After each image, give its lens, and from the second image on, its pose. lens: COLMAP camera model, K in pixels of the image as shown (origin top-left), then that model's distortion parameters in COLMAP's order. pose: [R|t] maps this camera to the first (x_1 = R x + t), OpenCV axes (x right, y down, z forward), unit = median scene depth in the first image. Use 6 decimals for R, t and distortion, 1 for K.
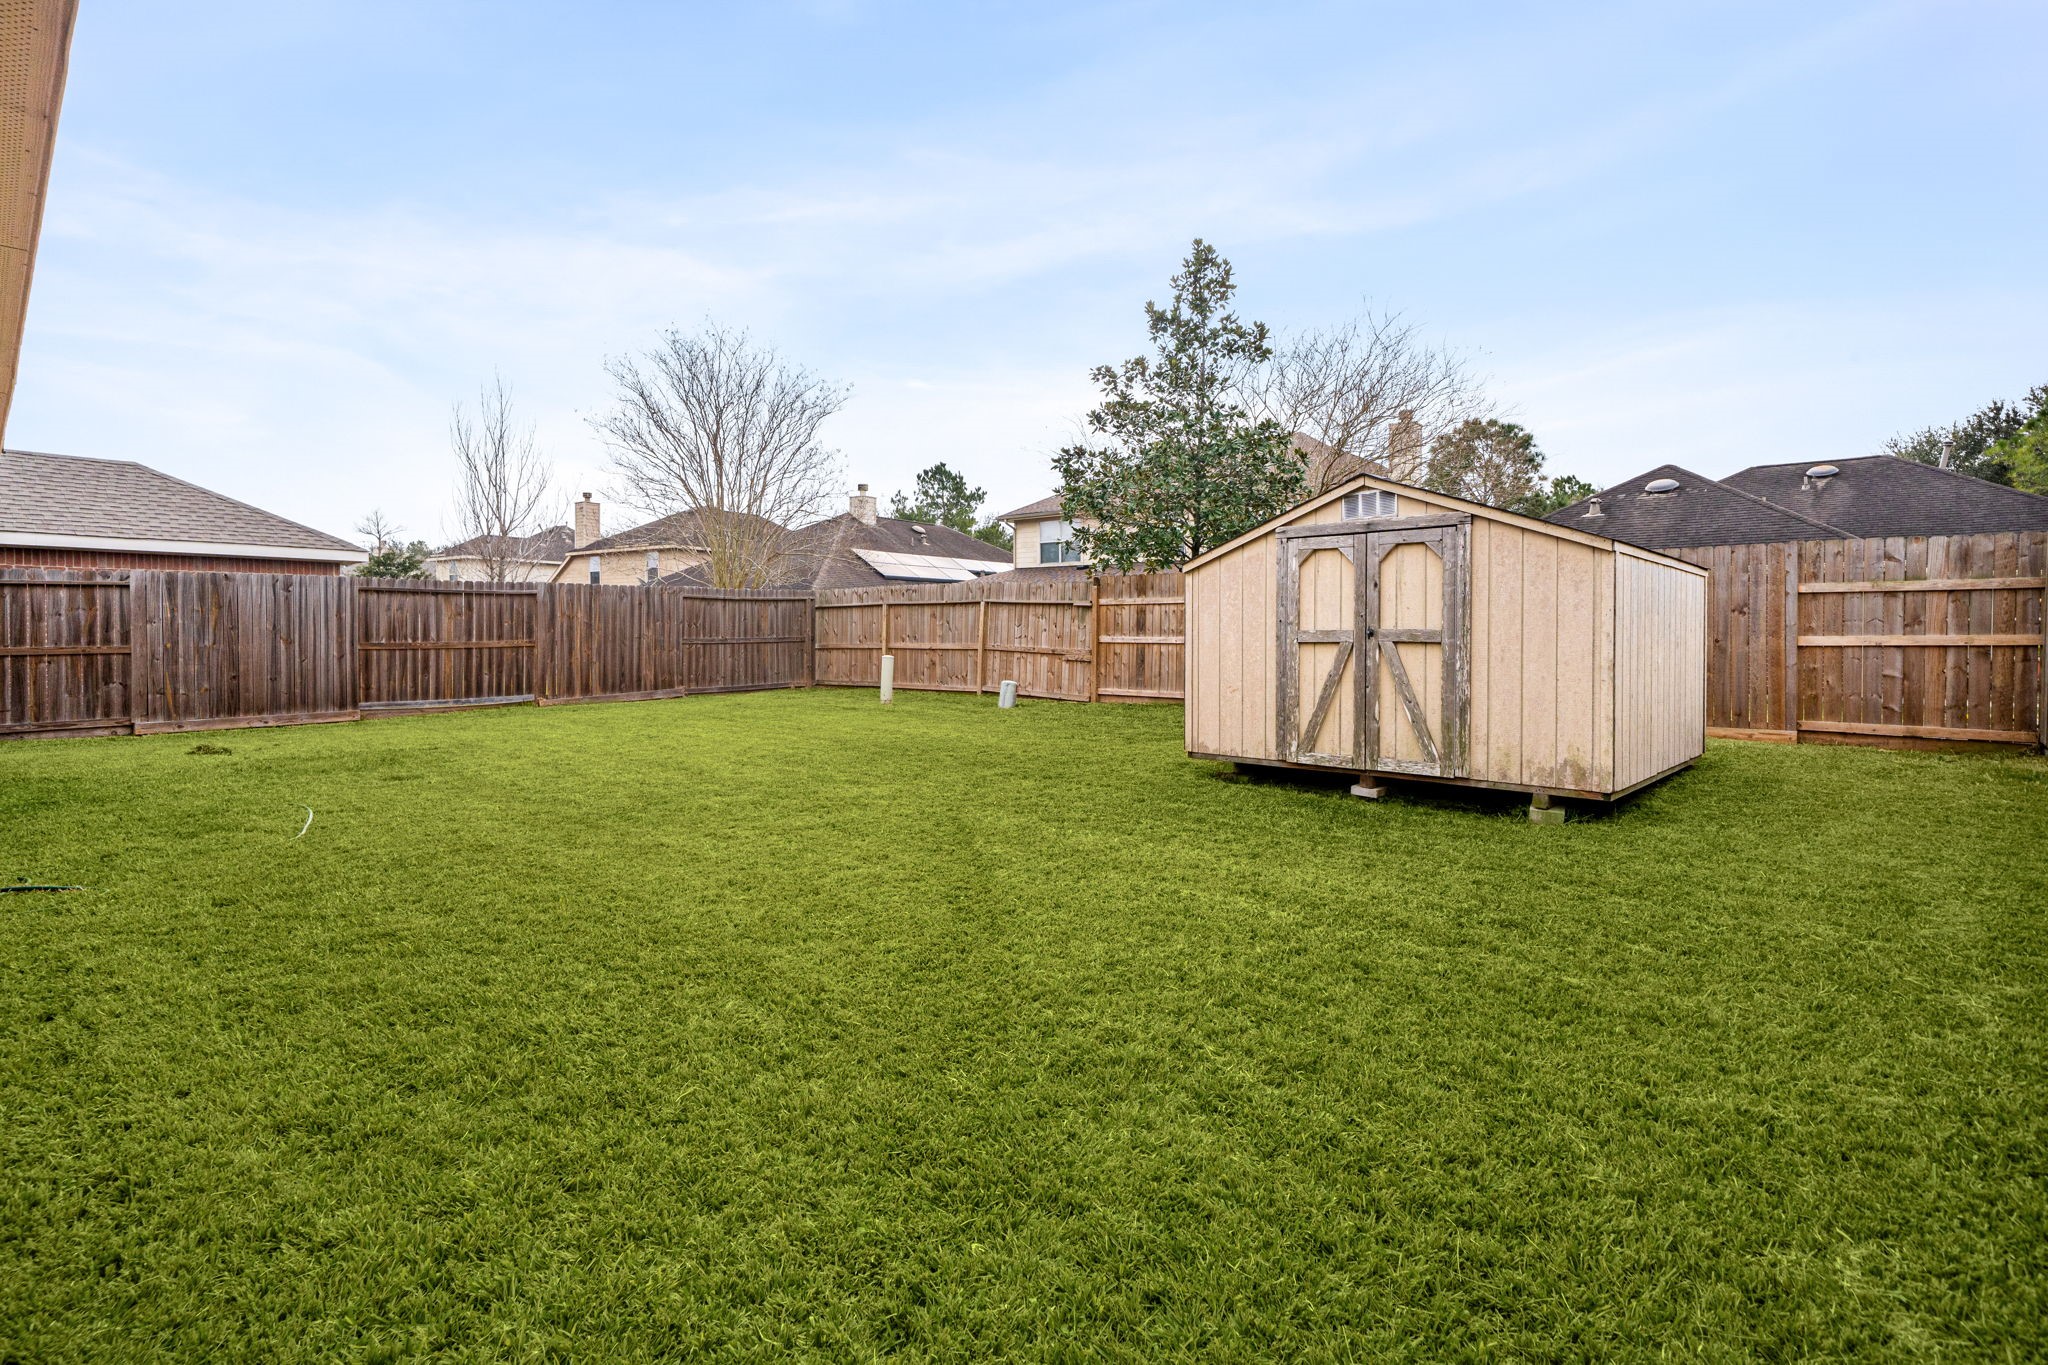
lens RADIAL K [[953.1, 0, 953.1], [0, 953.1, 639.1], [0, 0, 1]] dist [0.001029, 0.000077]
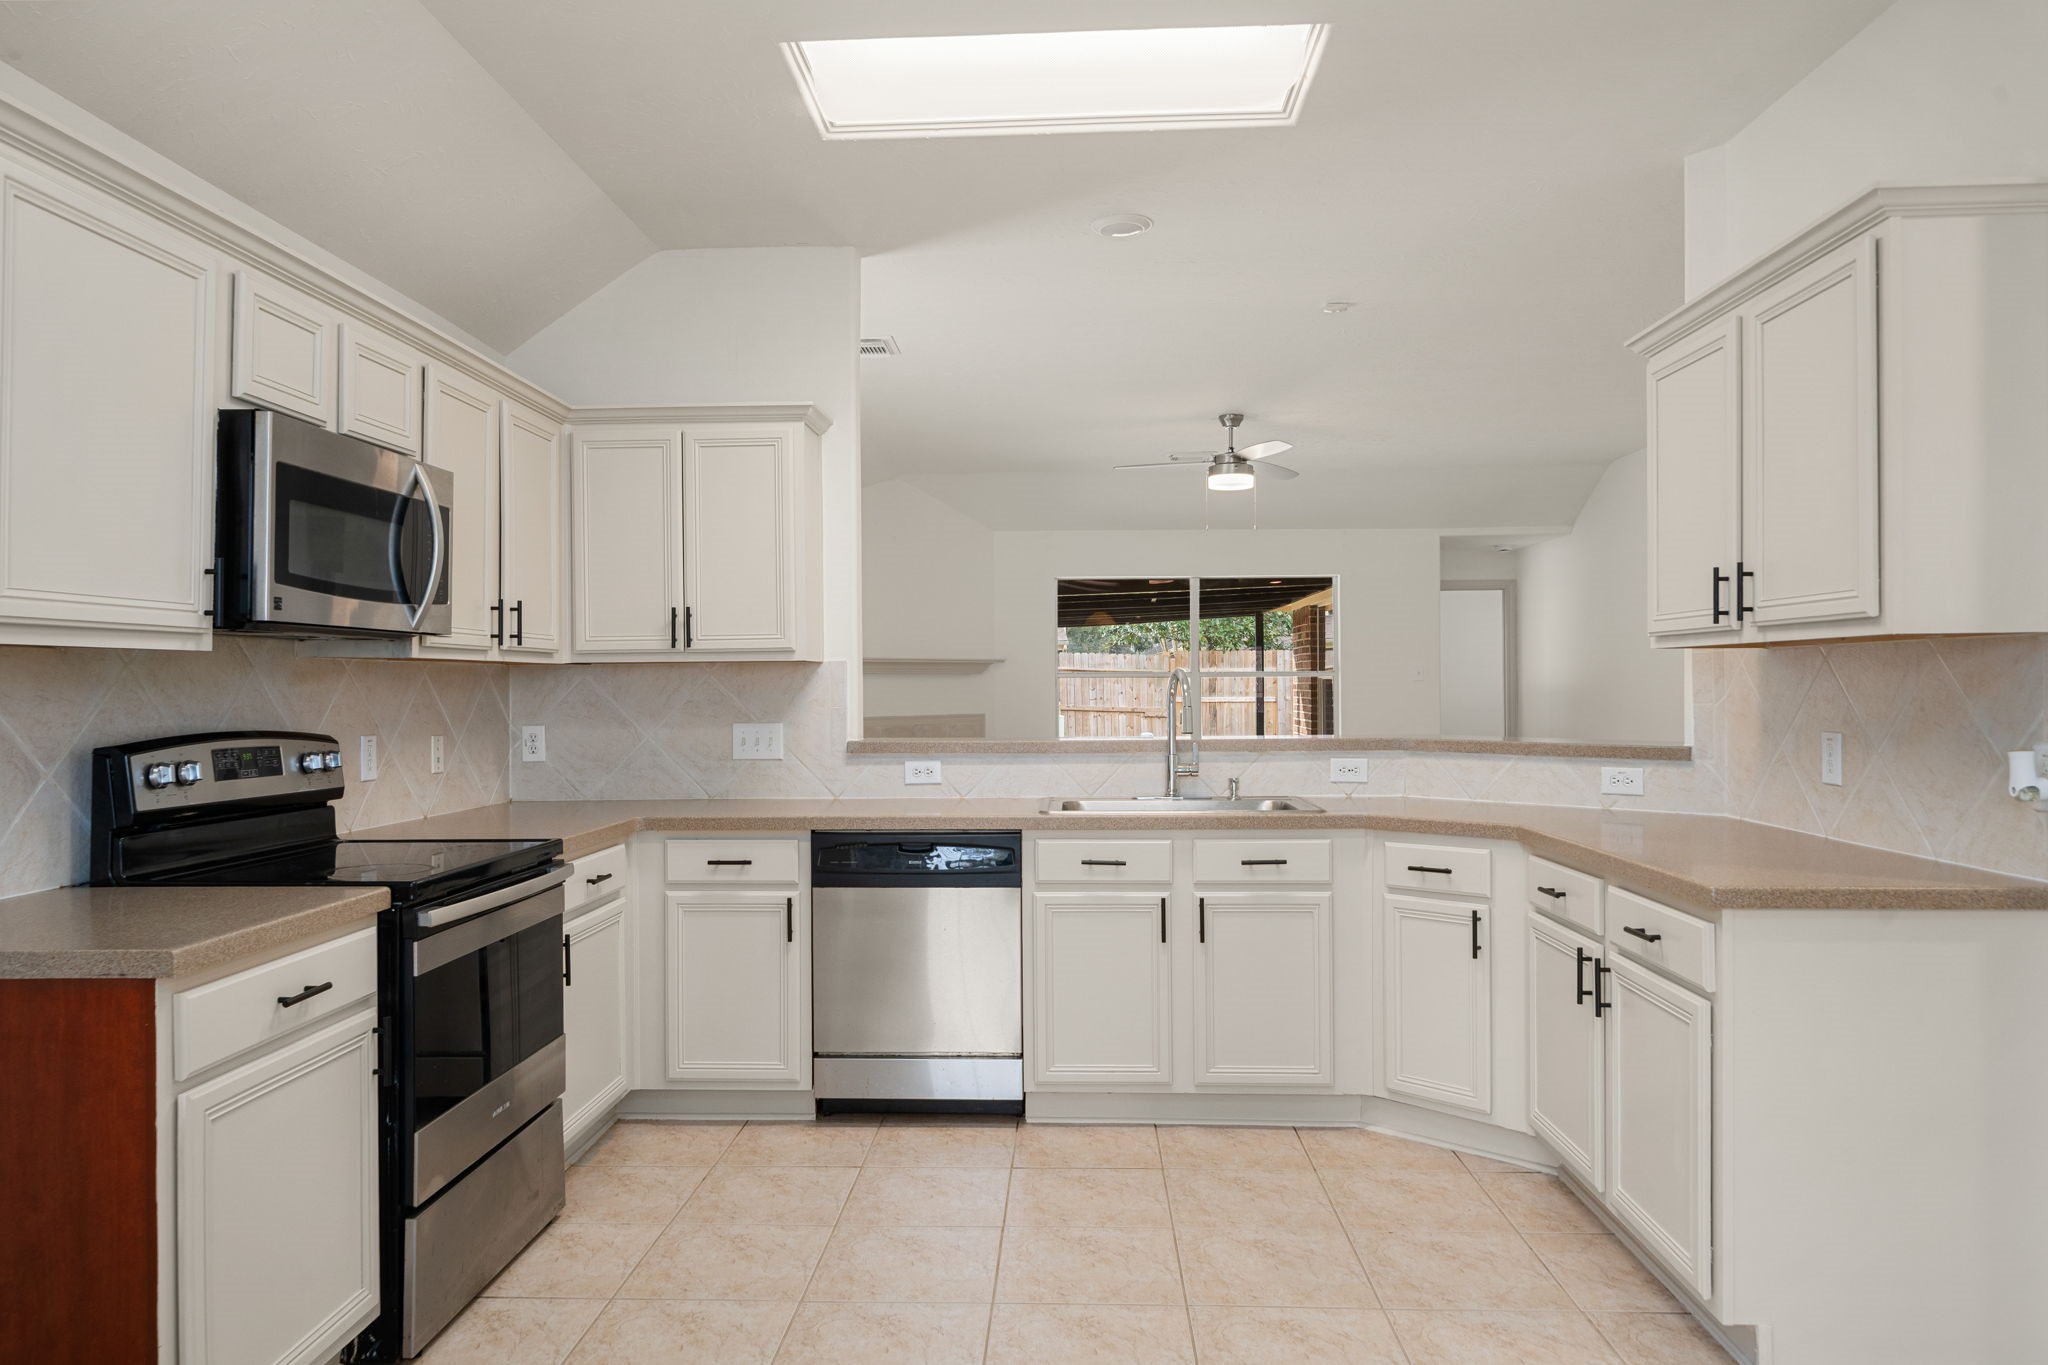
lens RADIAL K [[1375.2, 0, 1014.3], [0, 1375.2, 688.1], [0, 0, 1]] dist [0.003283, -0.003750]
pose [[0.750803, -0.004016, 0.660514, -1.286481], [0.011289, 0.999913, -0.006752, -0.005859], [-0.660430, 0.012526, 0.750783, -0.265334]]
